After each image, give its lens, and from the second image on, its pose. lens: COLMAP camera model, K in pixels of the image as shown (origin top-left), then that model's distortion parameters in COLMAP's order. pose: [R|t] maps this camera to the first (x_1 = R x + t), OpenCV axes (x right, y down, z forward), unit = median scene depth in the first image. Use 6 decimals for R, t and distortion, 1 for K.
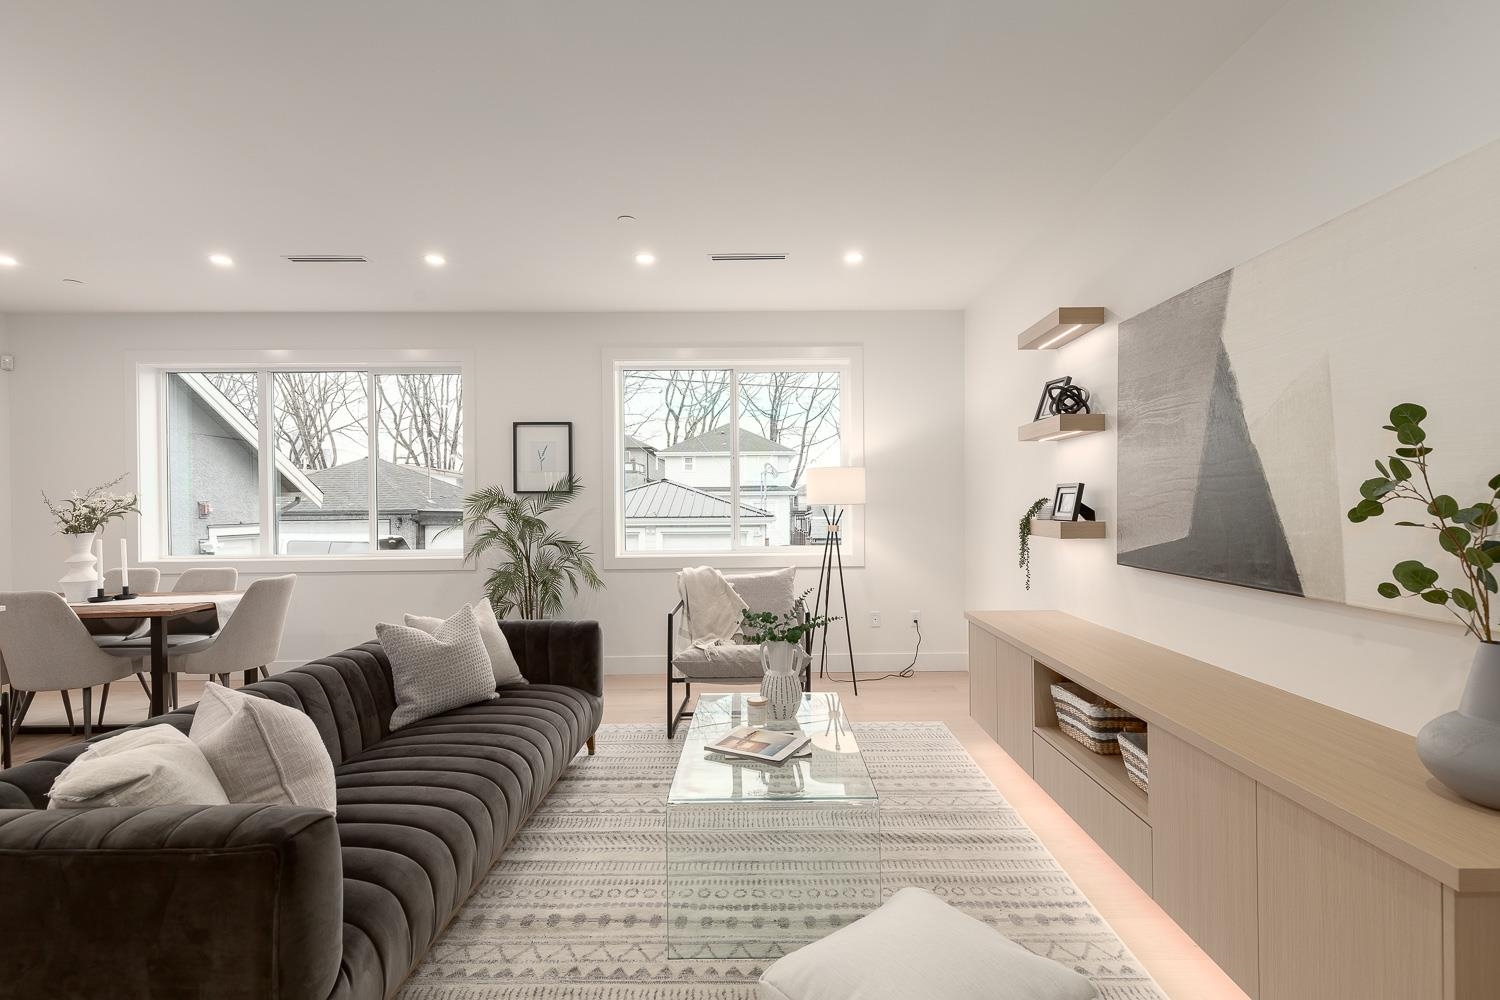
lens RADIAL K [[673.8, 0, 755.4], [0, 673.8, 506.7], [0, 0, 1]] dist [0.005055, -0.000147]
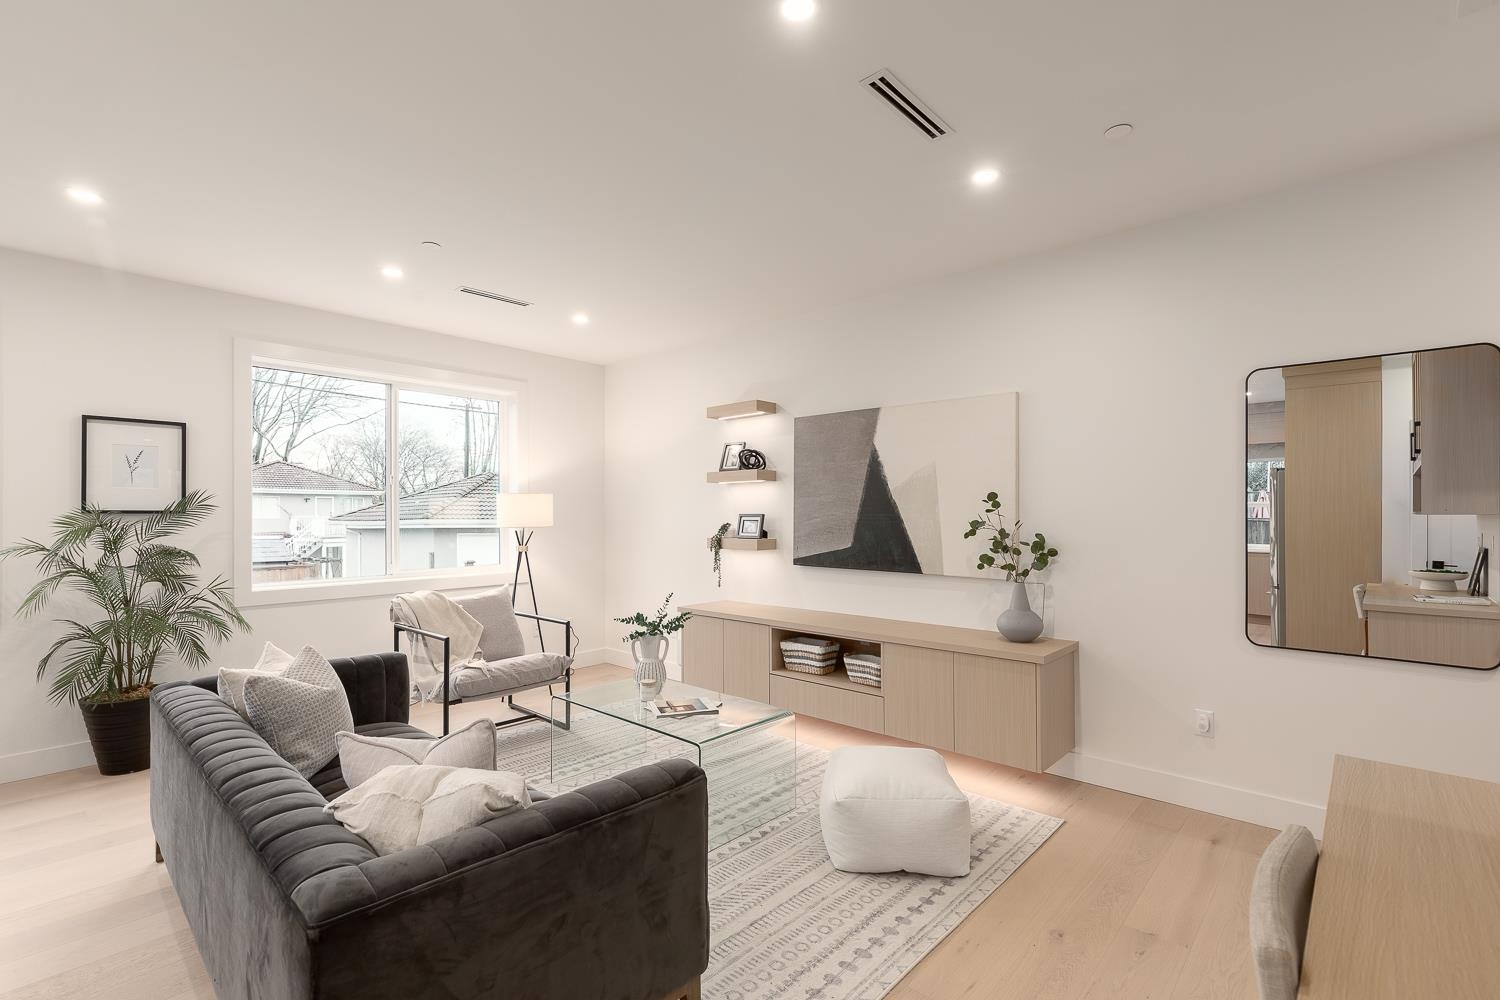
lens RADIAL K [[673.8, 0, 750.0], [0, 673.8, 508.7], [0, 0, 1]] dist [0.005055, -0.000147]
pose [[0.679379, 0.014326, 0.733647, -0.682716], [0.000141, 0.999807, -0.019653, -0.017514], [-0.733787, 0.013455, 0.679246, -0.026489]]
